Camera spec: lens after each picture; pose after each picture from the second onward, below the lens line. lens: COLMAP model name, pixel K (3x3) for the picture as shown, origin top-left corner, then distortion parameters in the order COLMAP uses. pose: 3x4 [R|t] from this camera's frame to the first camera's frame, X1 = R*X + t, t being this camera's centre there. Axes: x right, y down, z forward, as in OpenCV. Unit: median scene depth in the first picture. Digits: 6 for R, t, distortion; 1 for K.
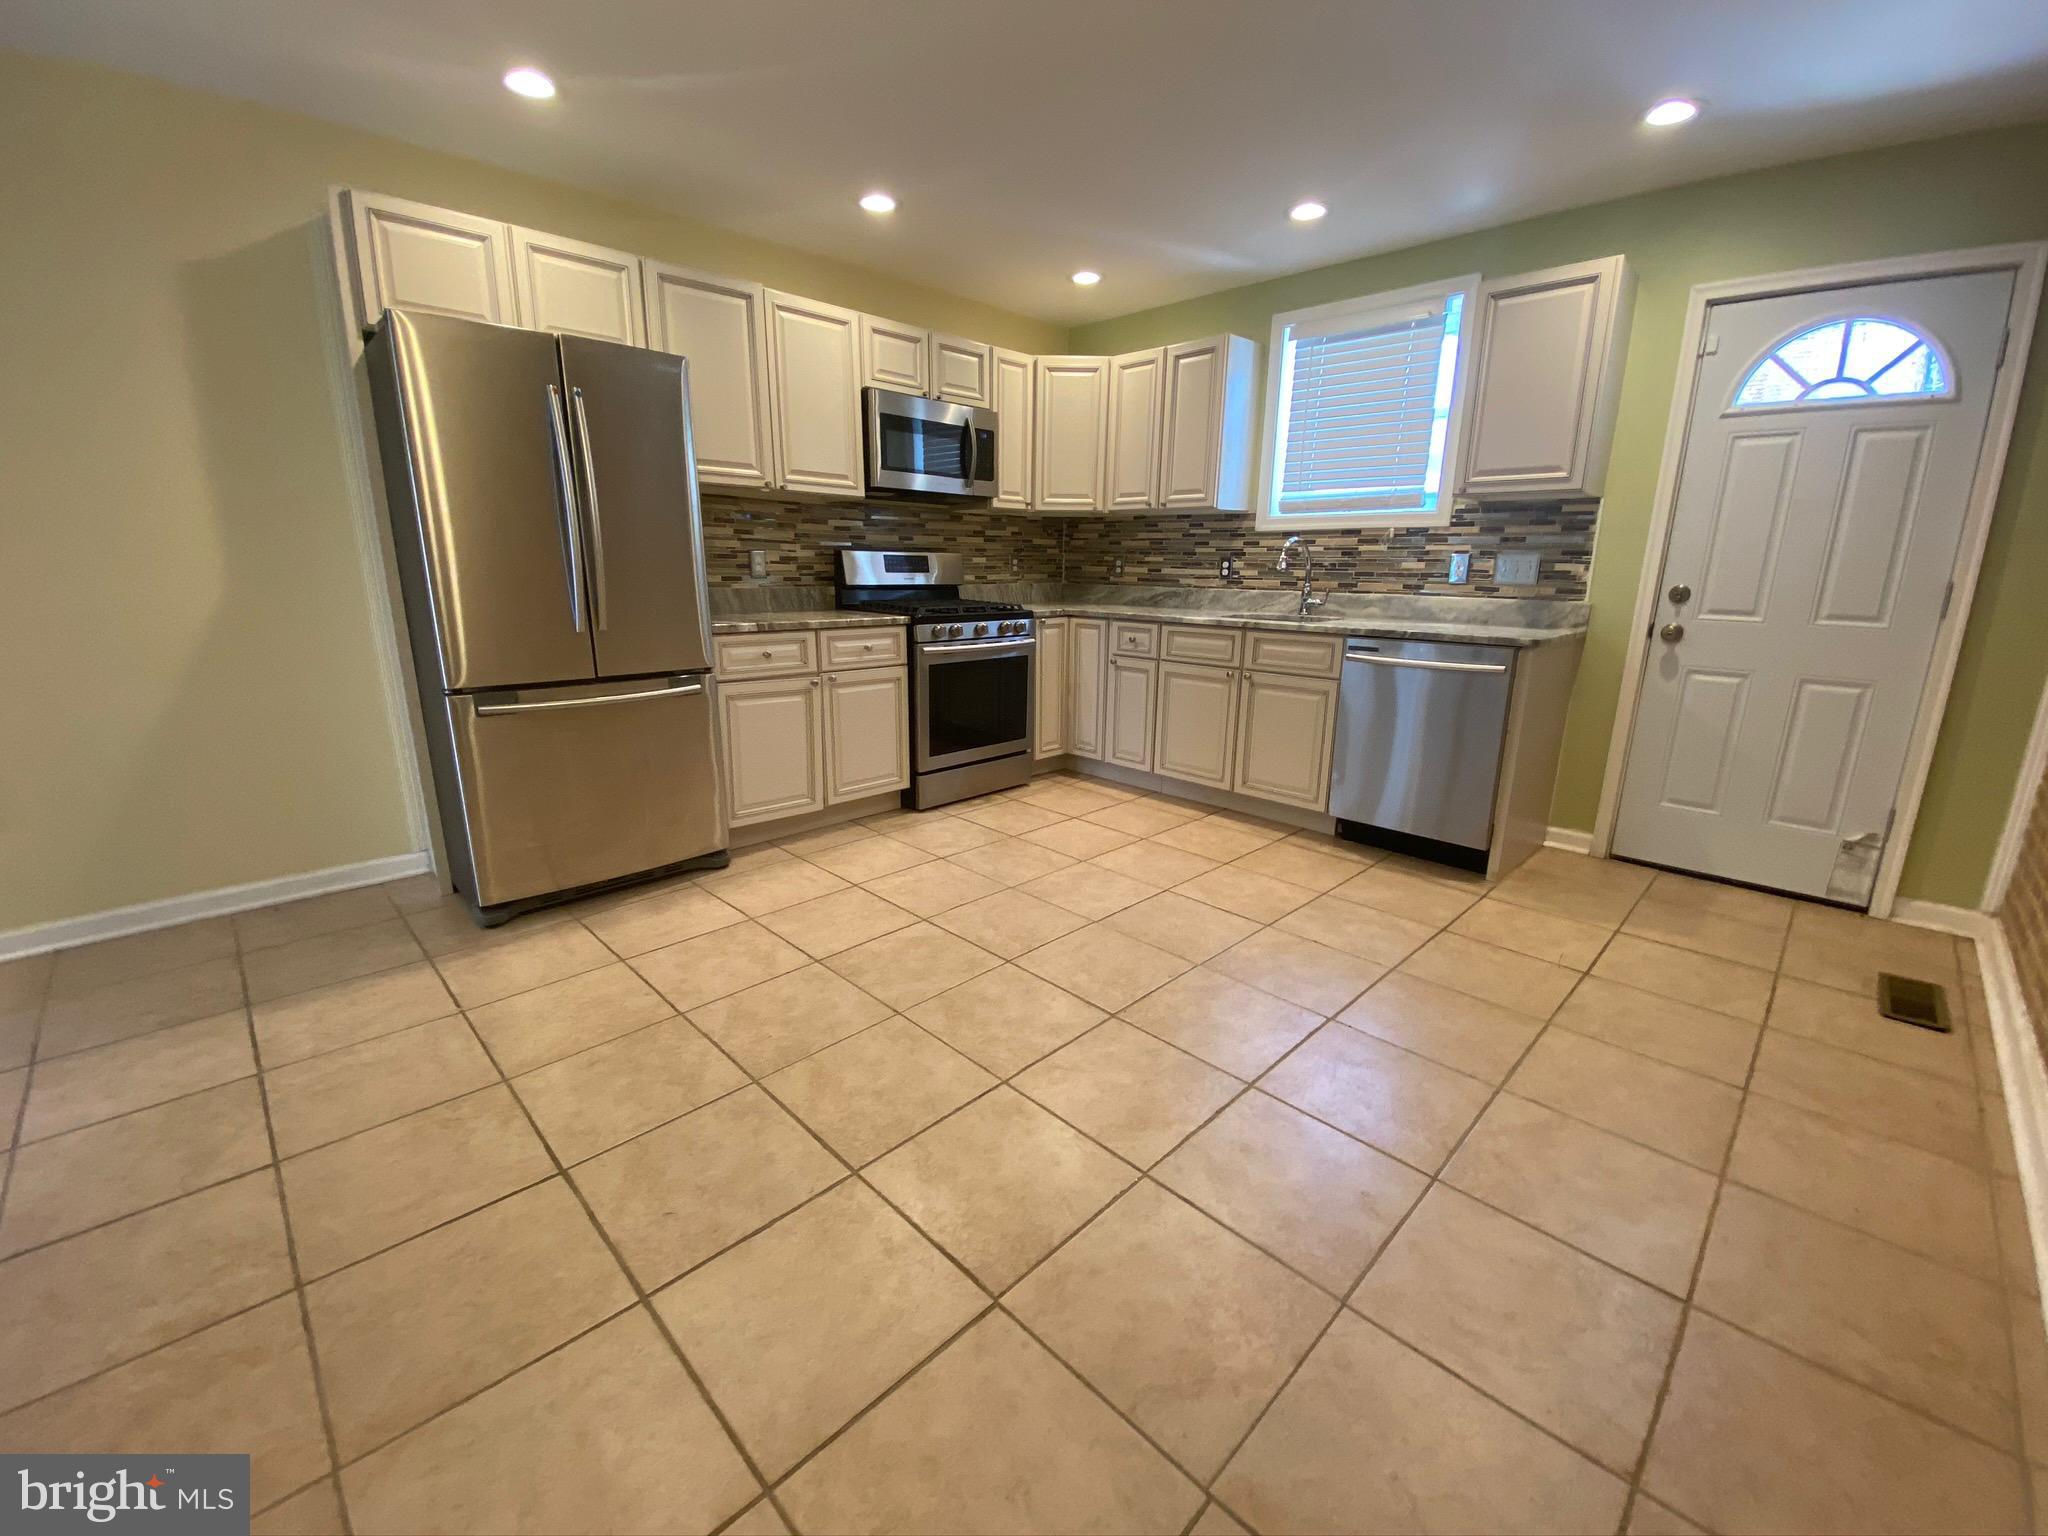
lens RADIAL K [[820.5, 0, 1024.0], [0, 820.5, 768.0], [0, 0, 1]] dist [0.041083, -0.034172]
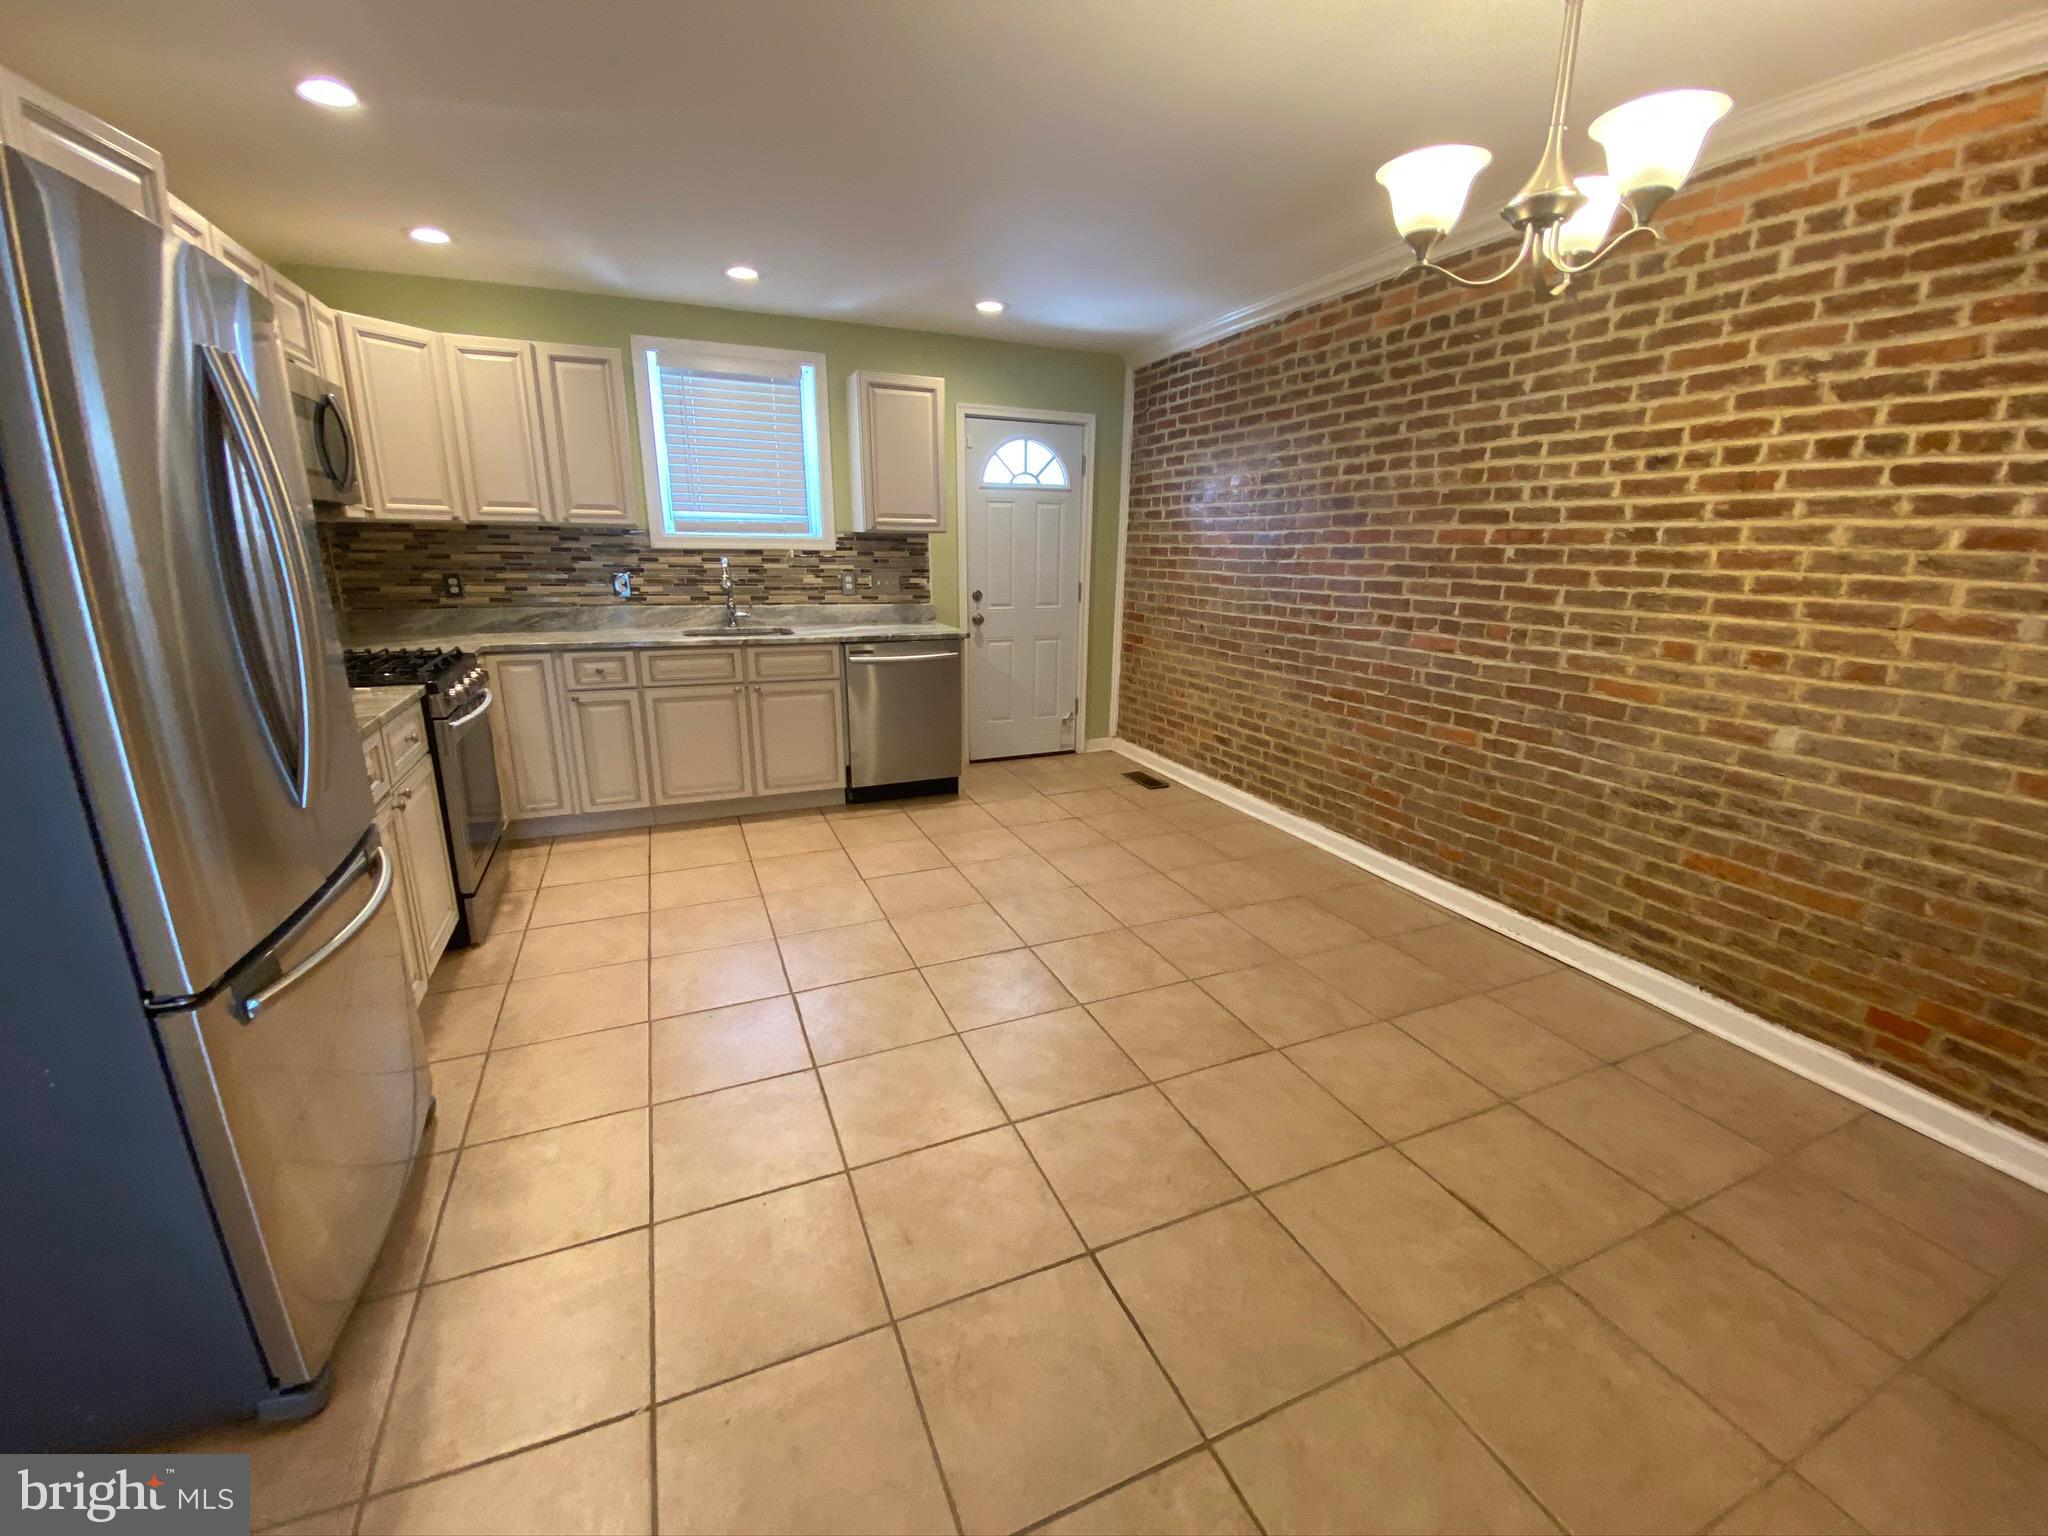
lens RADIAL K [[820.7, 0, 1024.6], [0, 820.7, 769.8], [0, 0, 1]] dist [0.017012, -0.019469]
pose [[0.366128, -0.254038, 0.895218, -0.587389], [0.220075, 0.958364, 0.181950, -0.126385], [-0.904167, 0.130398, 0.406791, 0.251422]]
